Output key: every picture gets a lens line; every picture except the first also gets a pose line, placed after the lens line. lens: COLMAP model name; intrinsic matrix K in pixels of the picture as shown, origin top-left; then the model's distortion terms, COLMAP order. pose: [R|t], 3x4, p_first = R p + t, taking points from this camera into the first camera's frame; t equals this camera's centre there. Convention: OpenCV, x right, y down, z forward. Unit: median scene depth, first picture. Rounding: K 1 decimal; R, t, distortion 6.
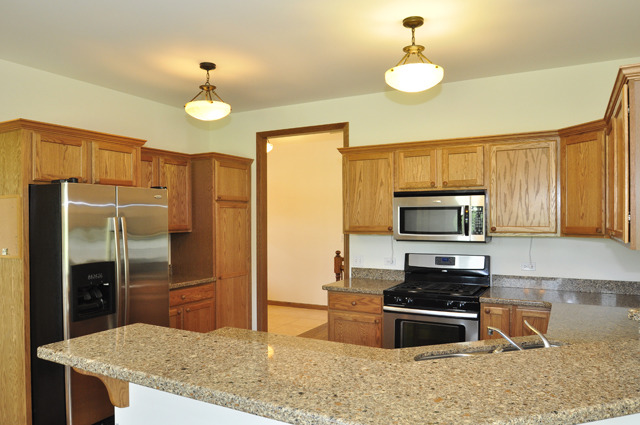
lens RADIAL K [[468.5, 0, 320.0], [0, 468.5, 212.5], [0, 0, 1]] dist [-0.003623, -0.000763]
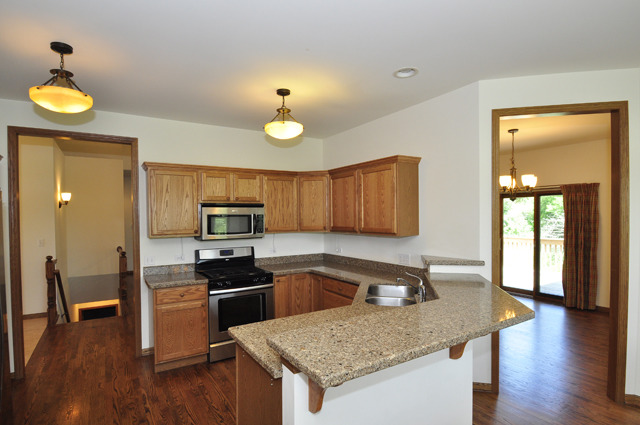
lens RADIAL K [[322.3, 0, 319.0], [0, 322.3, 219.8], [0, 0, 1]] dist [-0.032353, -0.000166]
pose [[0.505726, -0.006822, 0.862667, -0.456333], [0.000178, 0.999970, 0.007804, -0.004373], [-0.862694, -0.003793, 0.505712, 0.285049]]
